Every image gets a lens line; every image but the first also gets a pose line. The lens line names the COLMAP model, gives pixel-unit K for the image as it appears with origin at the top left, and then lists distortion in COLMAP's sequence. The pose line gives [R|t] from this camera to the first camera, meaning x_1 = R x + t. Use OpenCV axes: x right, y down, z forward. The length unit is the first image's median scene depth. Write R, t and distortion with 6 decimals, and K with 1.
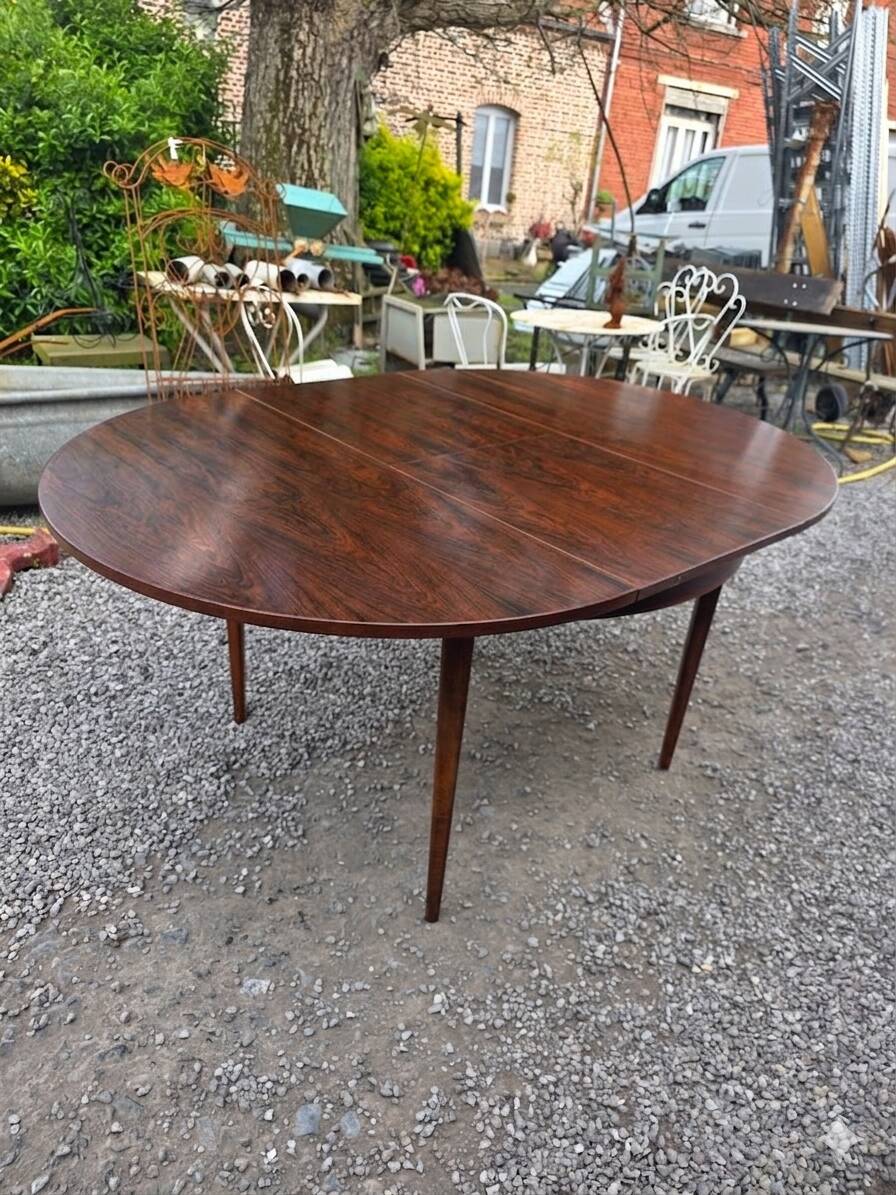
lens RADIAL K [[774.6, 0, 430.4], [0, 774.6, 598.6], [0, 0, 1]] dist [0.015457, -0.011318]
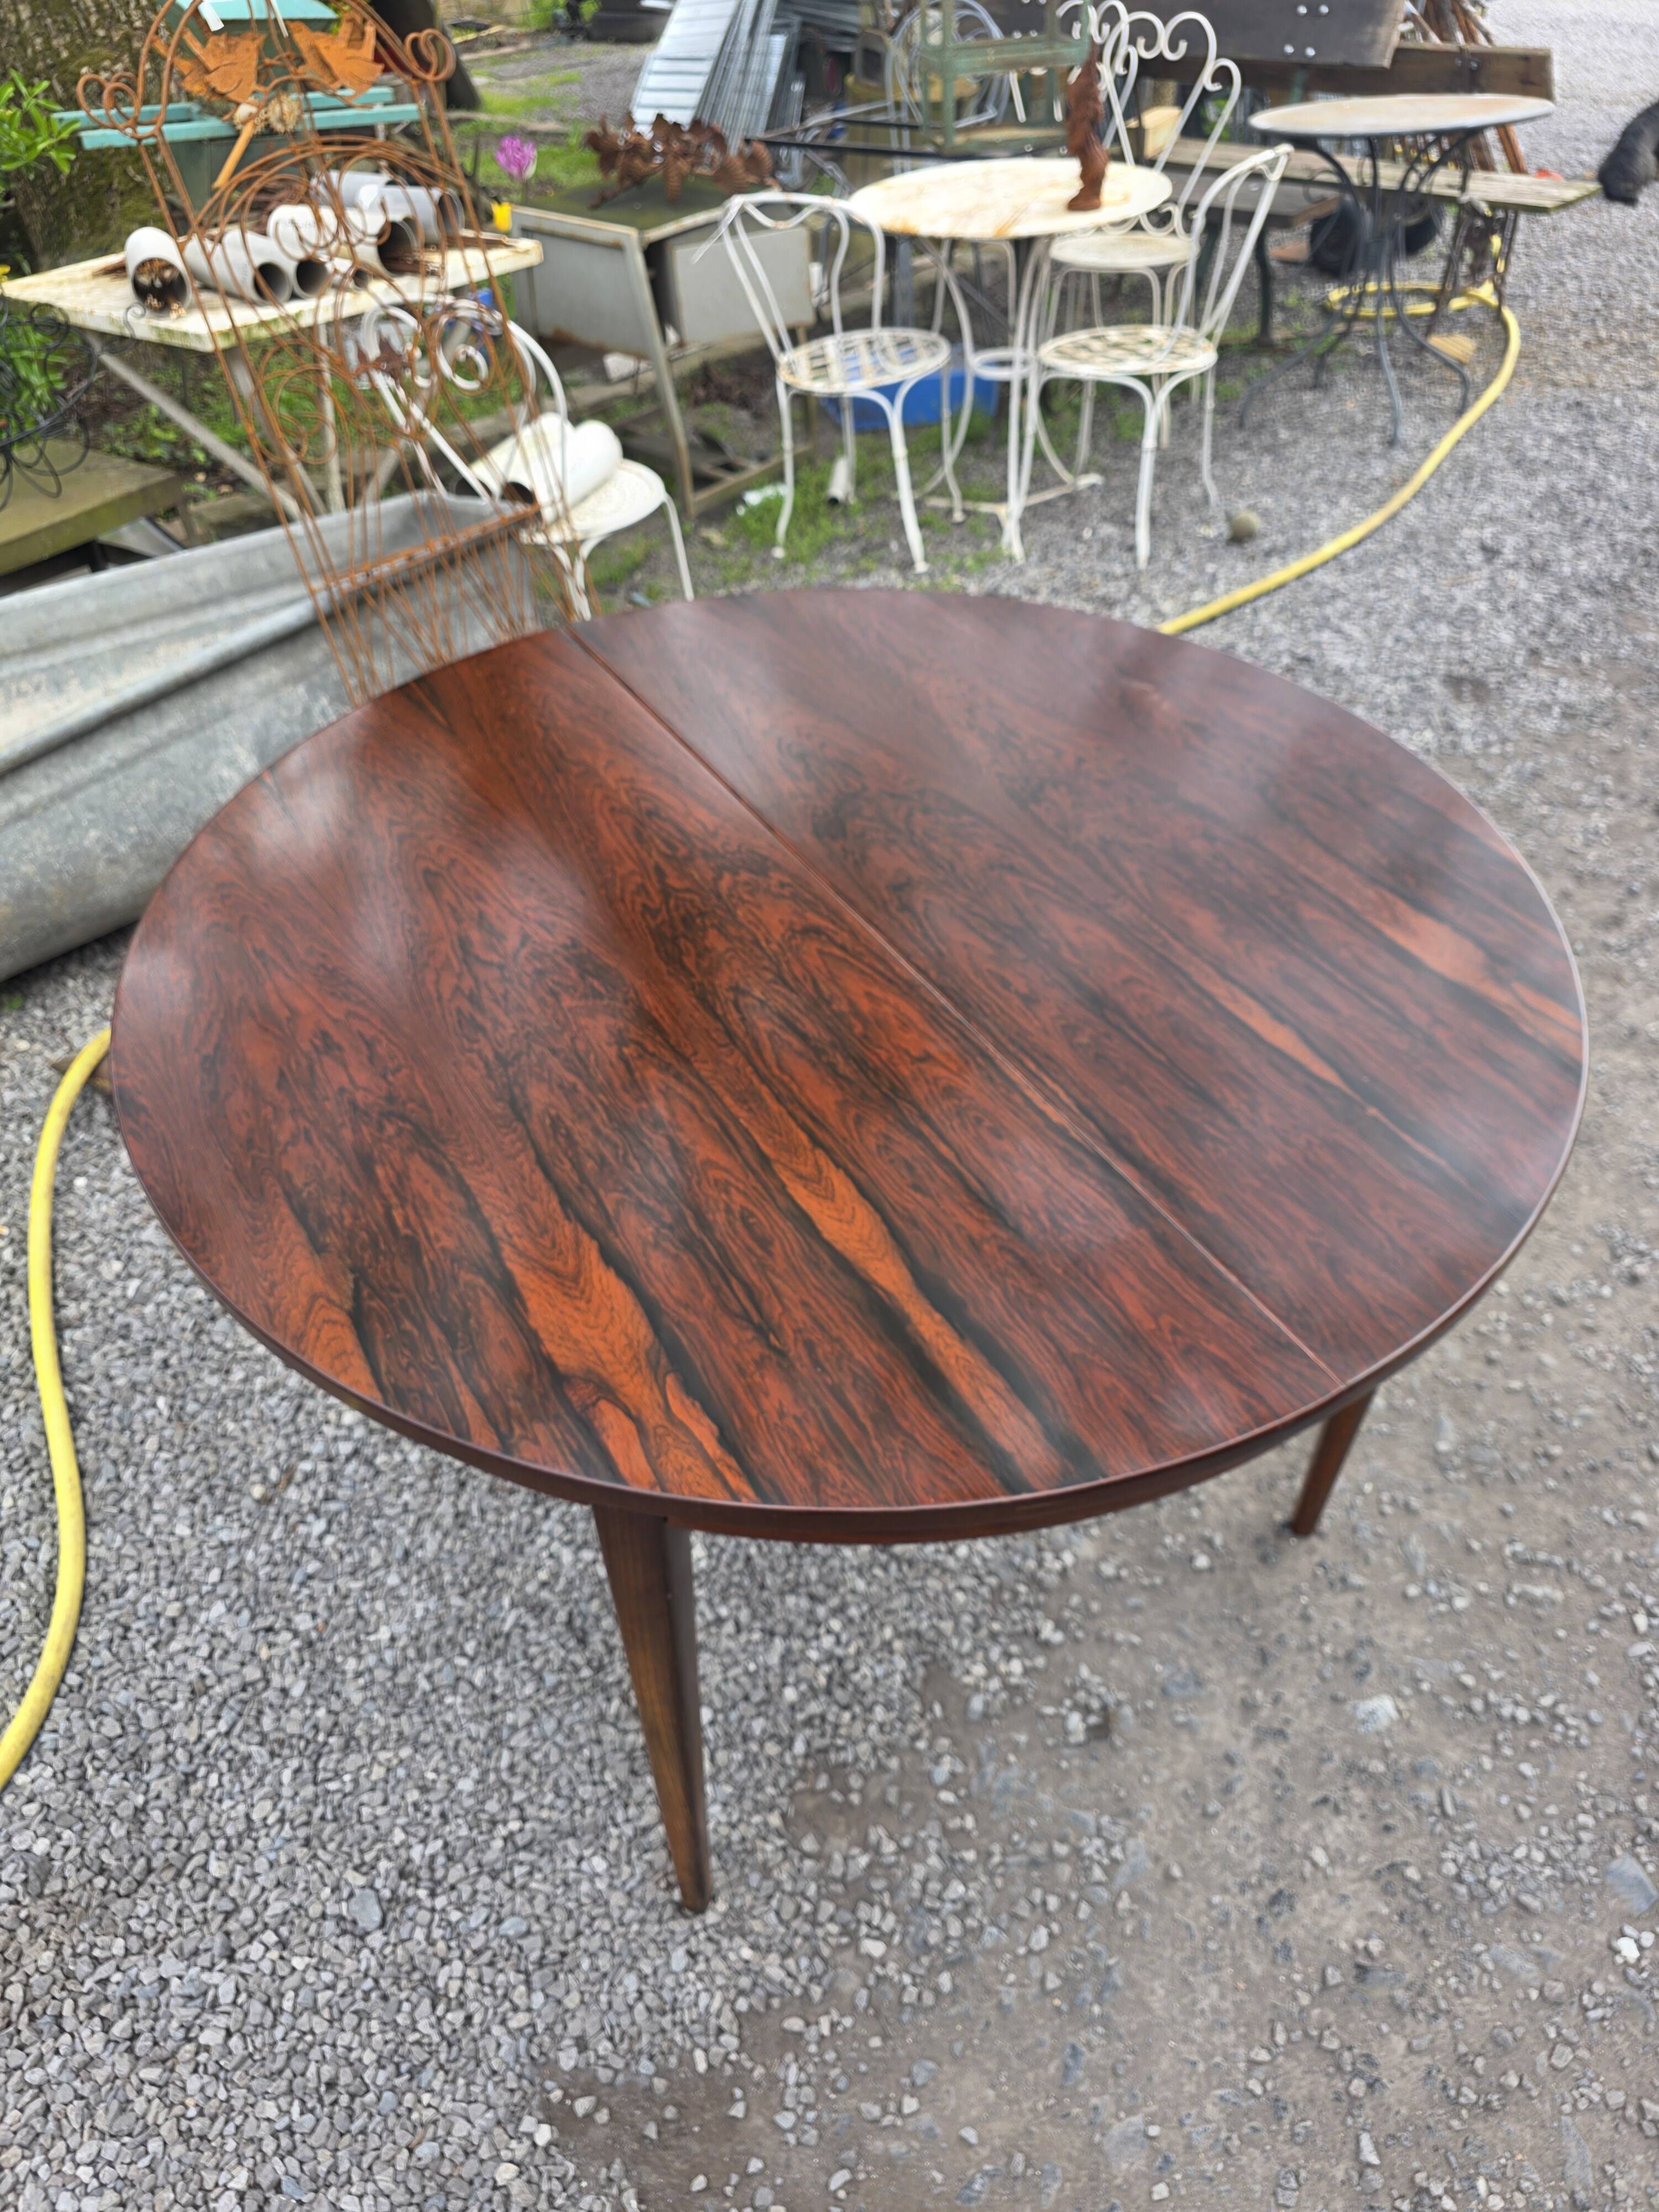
lens RADIAL K [[1433.8, 0, 796.9], [0, 1433.8, 1108.0], [0, 0, 1]] dist [0.015457, -0.011318]
pose [[0.943762, -0.298330, 0.142521, -0.238754], [0.251464, 0.927555, 0.276419, -0.123574], [-0.214660, -0.225035, 0.950411, 0.056915]]
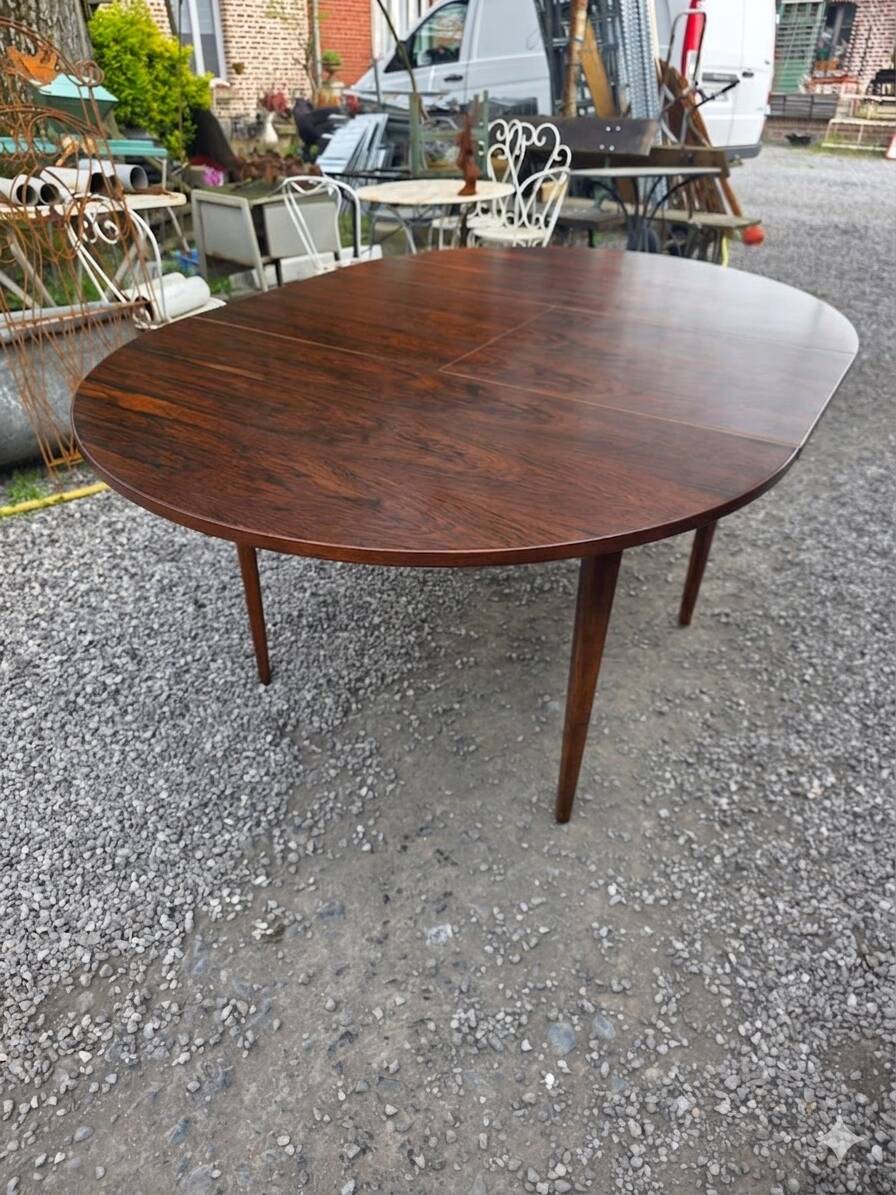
lens RADIAL K [[782.9, 0, 412.7], [0, 782.9, 599.0], [0, 0, 1]] dist [0.030300, -0.027342]
pose [[0.955810, -0.224744, 0.189520, -0.126564], [0.200431, 0.969772, 0.139173, -0.018330], [-0.215070, -0.095037, 0.971963, 0.032962]]
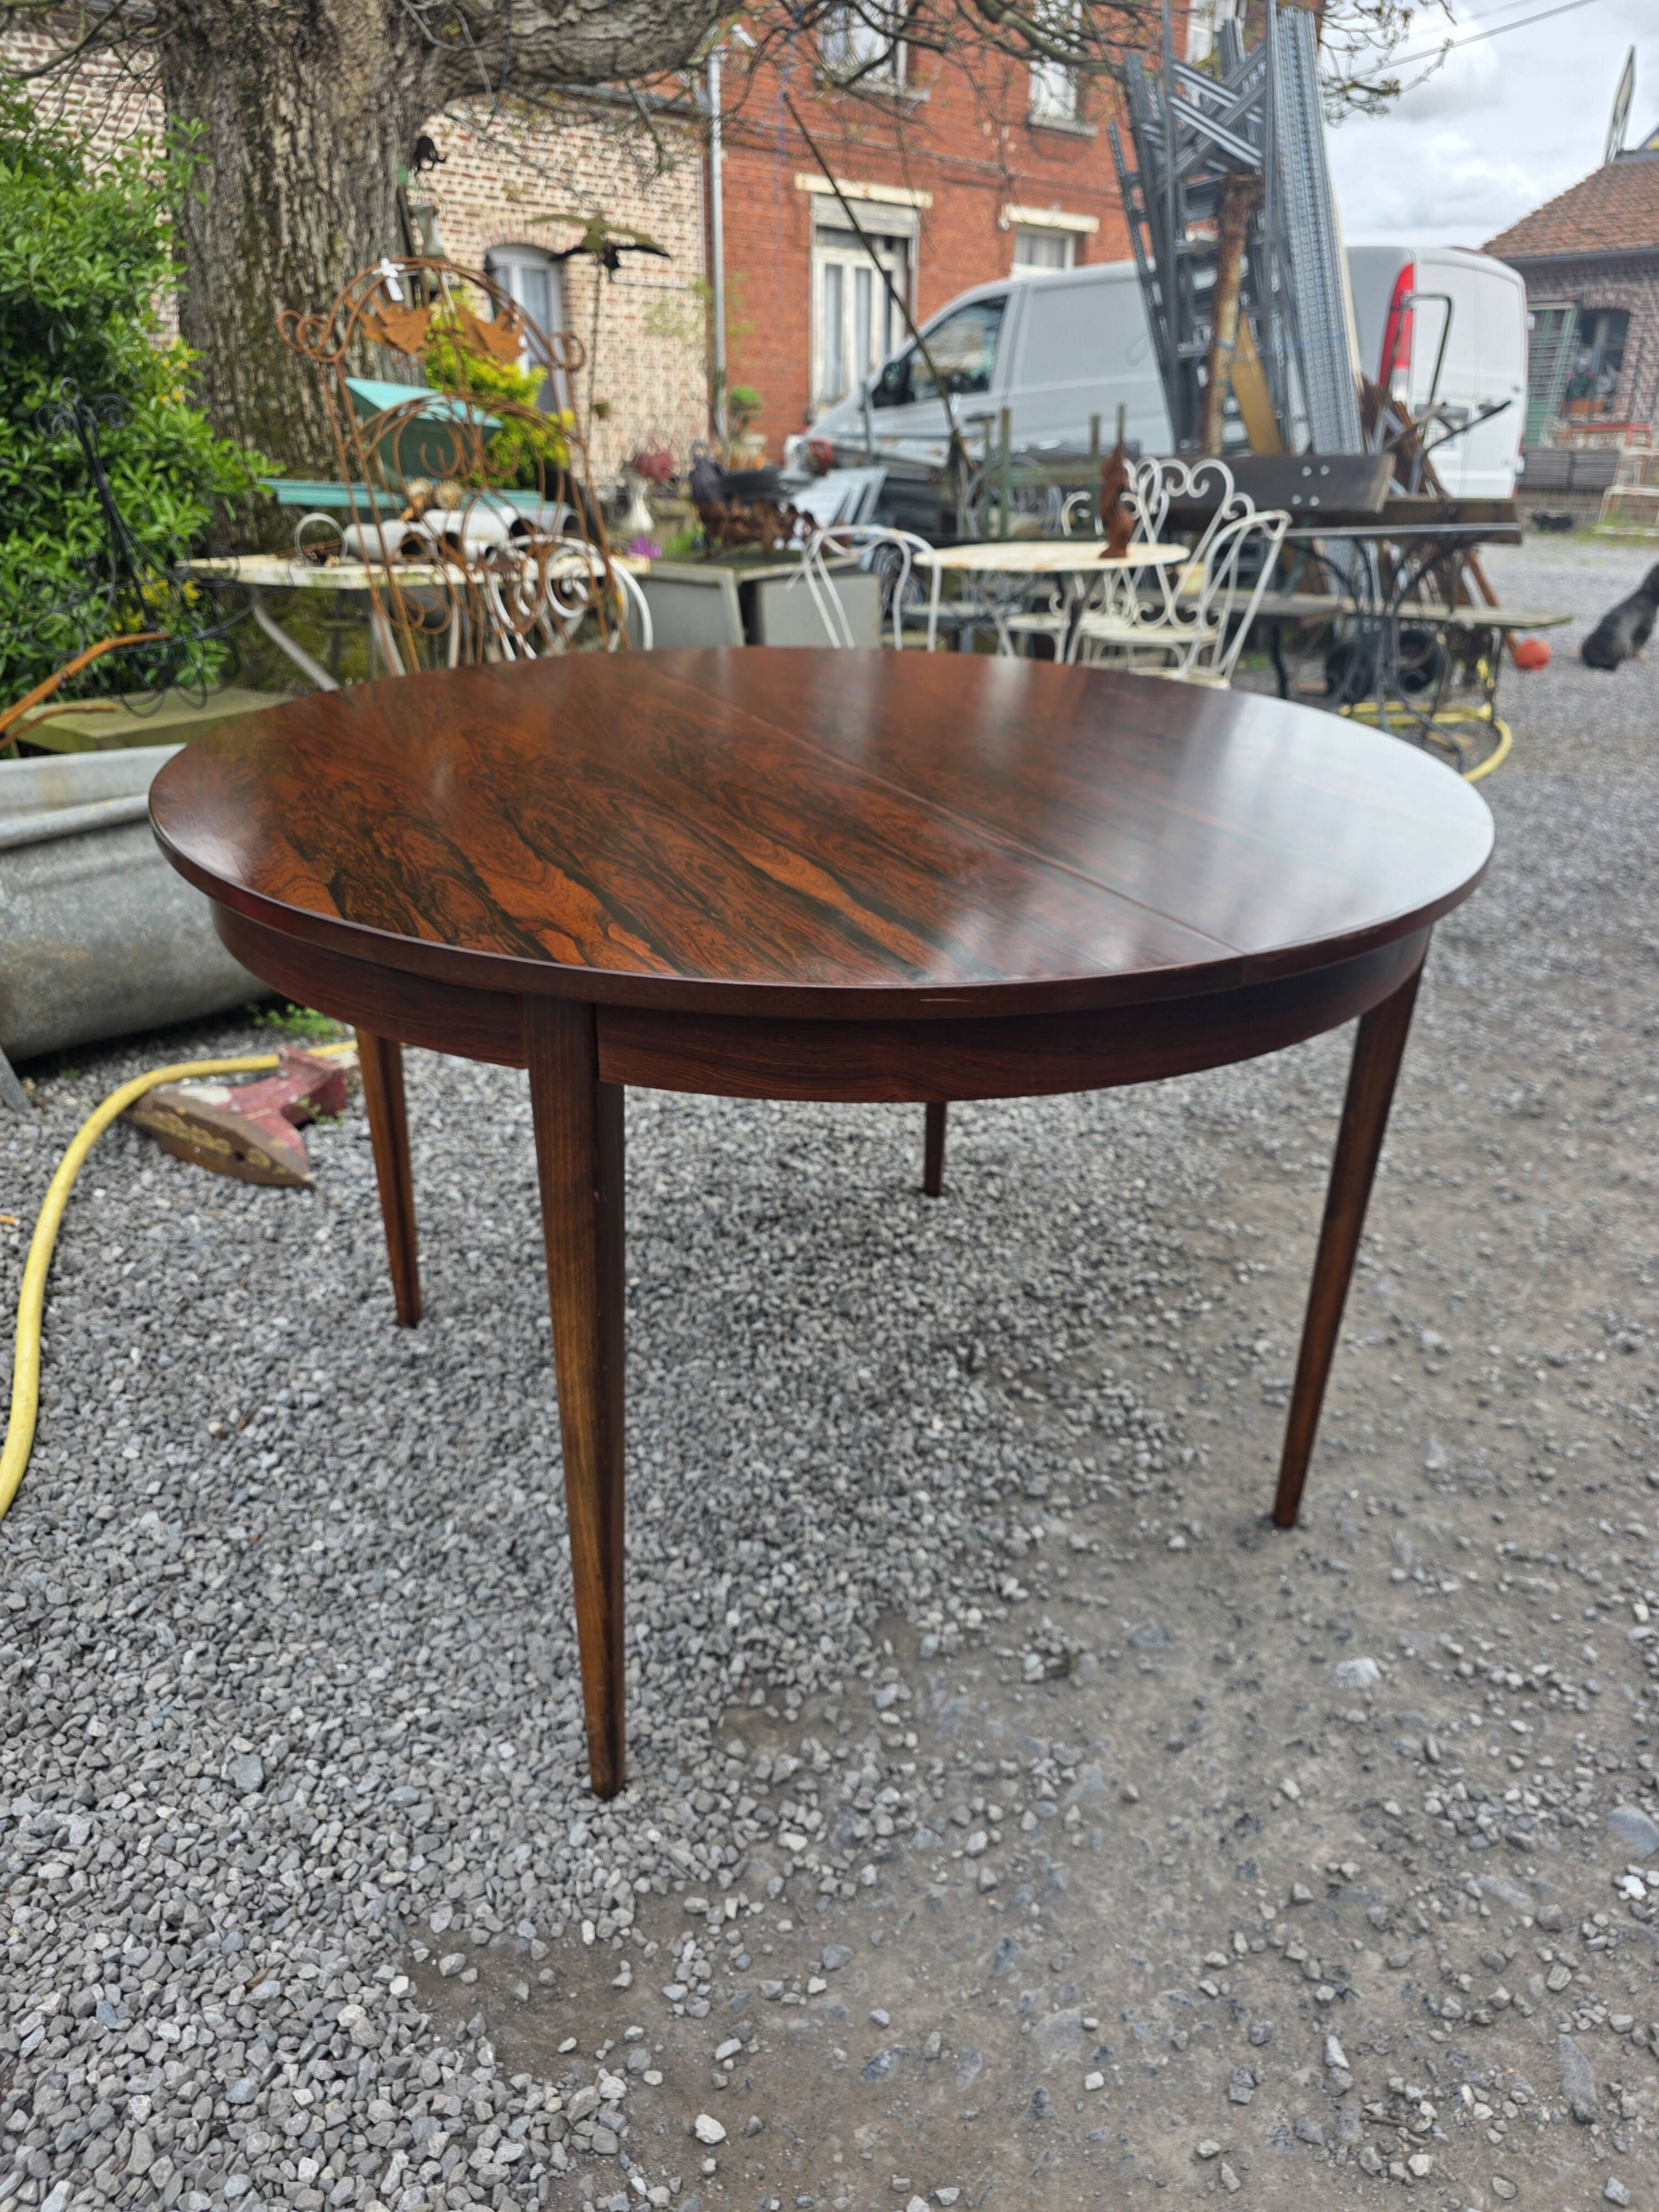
lens RADIAL K [[1428.8, 0, 831.8], [0, 1428.8, 1129.0], [0, 0, 1]] dist [0.021364, -0.016834]
pose [[0.962247, -0.188592, 0.196250, -0.257027], [0.191084, 0.981553, 0.006334, 0.016077], [-0.193824, 0.031405, 0.980533, 0.022648]]
